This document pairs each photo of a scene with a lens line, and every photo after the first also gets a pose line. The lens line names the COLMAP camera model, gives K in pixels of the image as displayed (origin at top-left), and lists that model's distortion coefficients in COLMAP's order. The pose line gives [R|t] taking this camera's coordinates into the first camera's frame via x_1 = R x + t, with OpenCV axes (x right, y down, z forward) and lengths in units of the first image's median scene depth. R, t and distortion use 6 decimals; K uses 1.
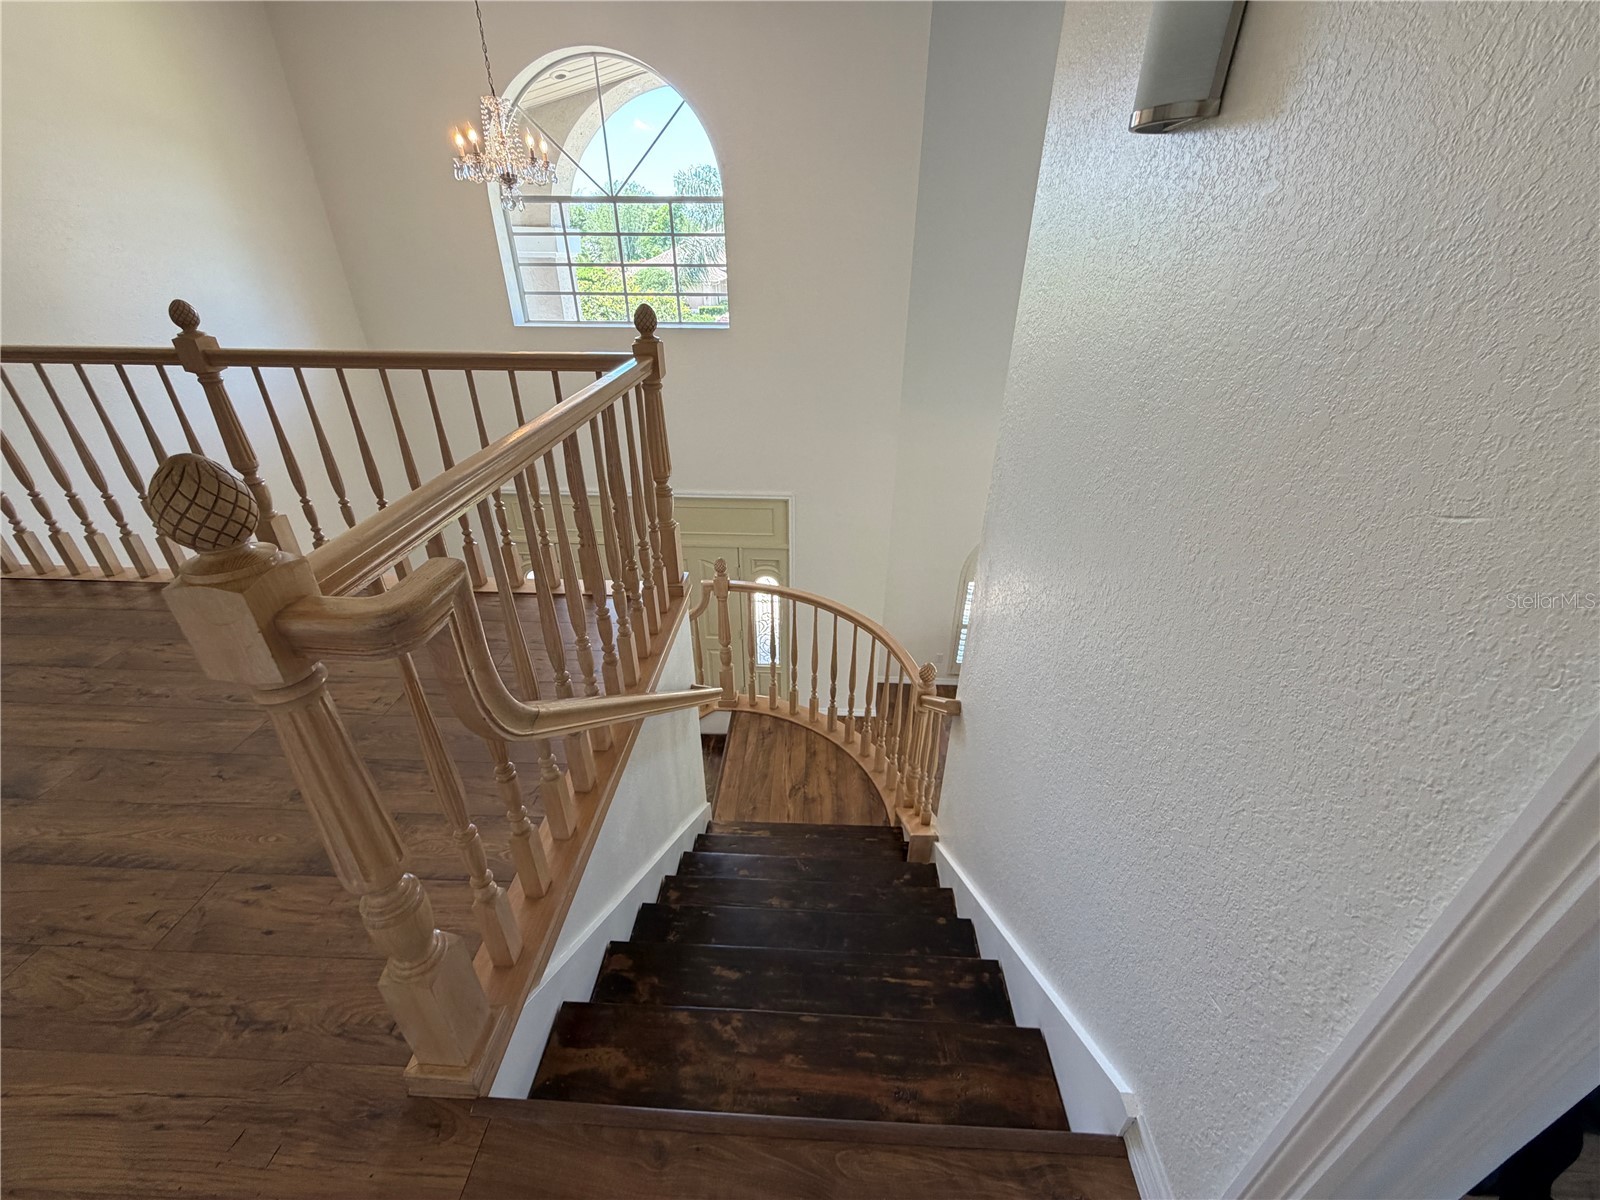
lens RADIAL K [[633.3, 0, 799.8], [0, 633.3, 596.1], [0, 0, 1]] dist [0.001971, 0.000217]
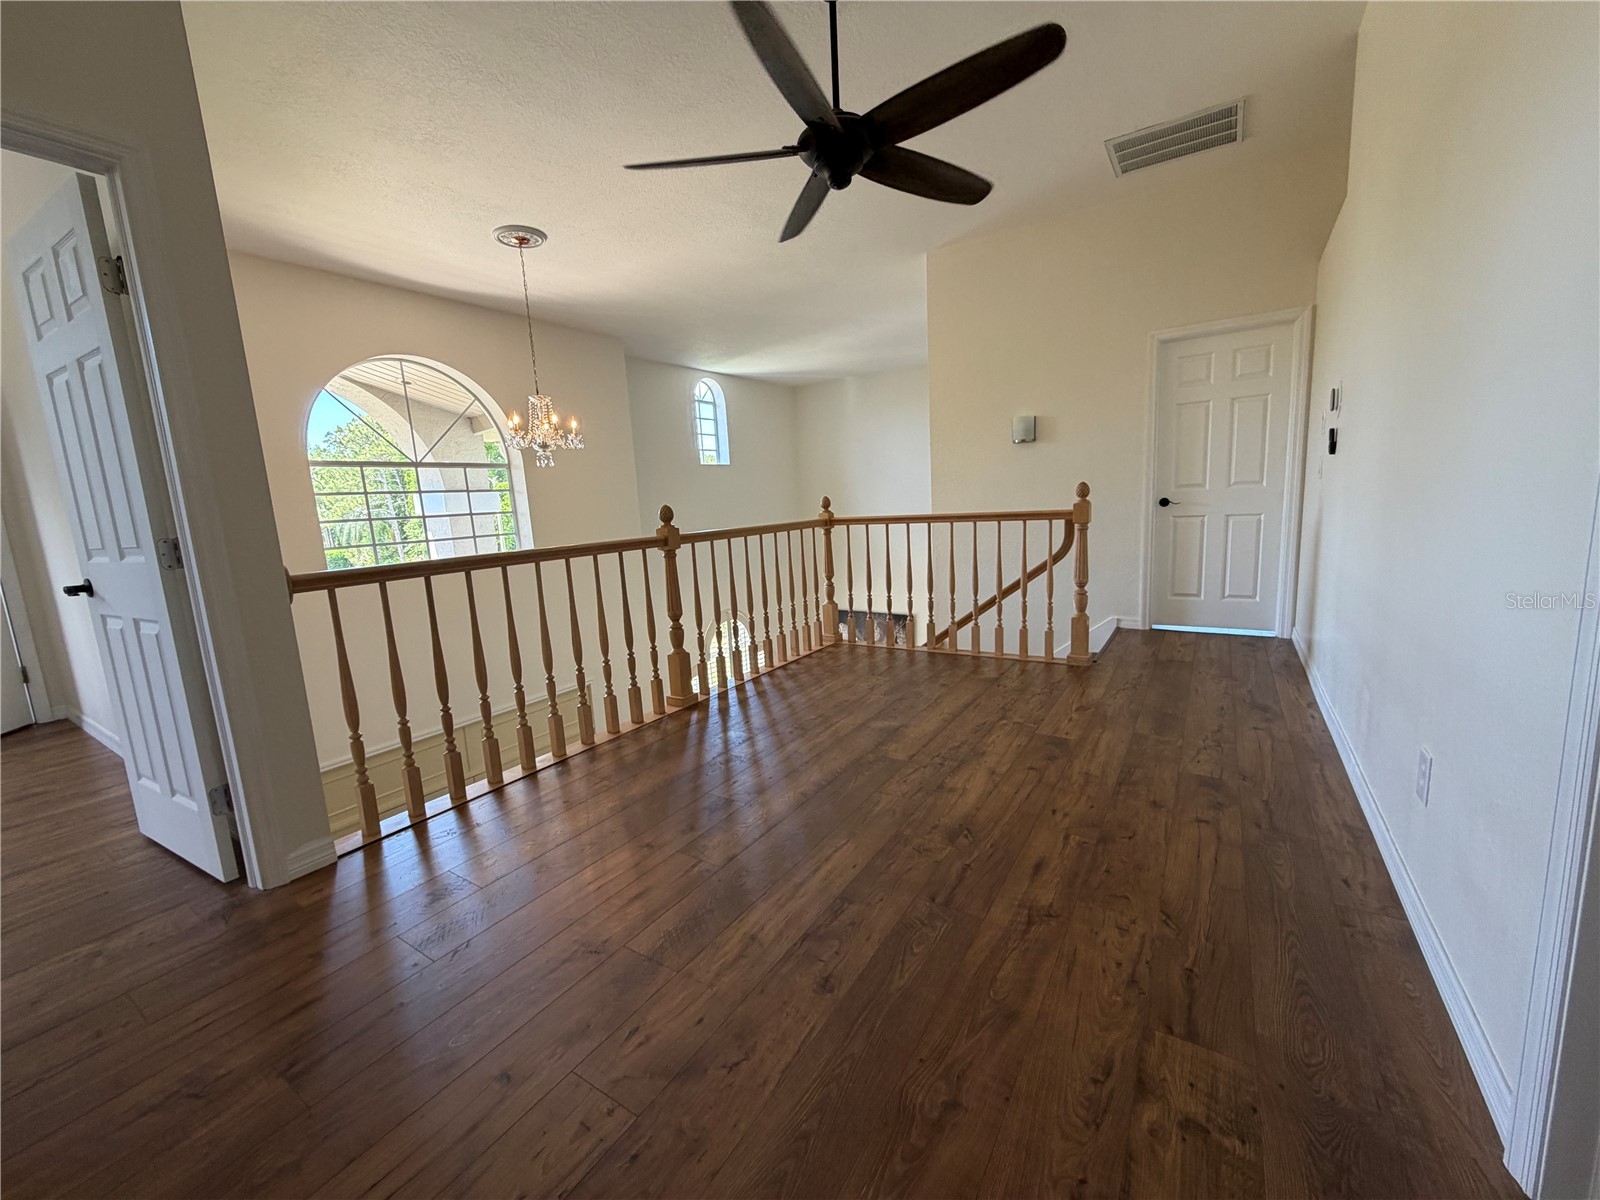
lens RADIAL K [[633.3, 0, 805.8], [0, 633.3, 598.2], [0, 0, 1]] dist [0.001971, 0.000217]
pose [[0.527211, -0.167057, 0.833151, -2.090223], [0.403833, 0.911941, -0.072687, -0.016245], [-0.747641, 0.374775, 0.548249, -0.002917]]
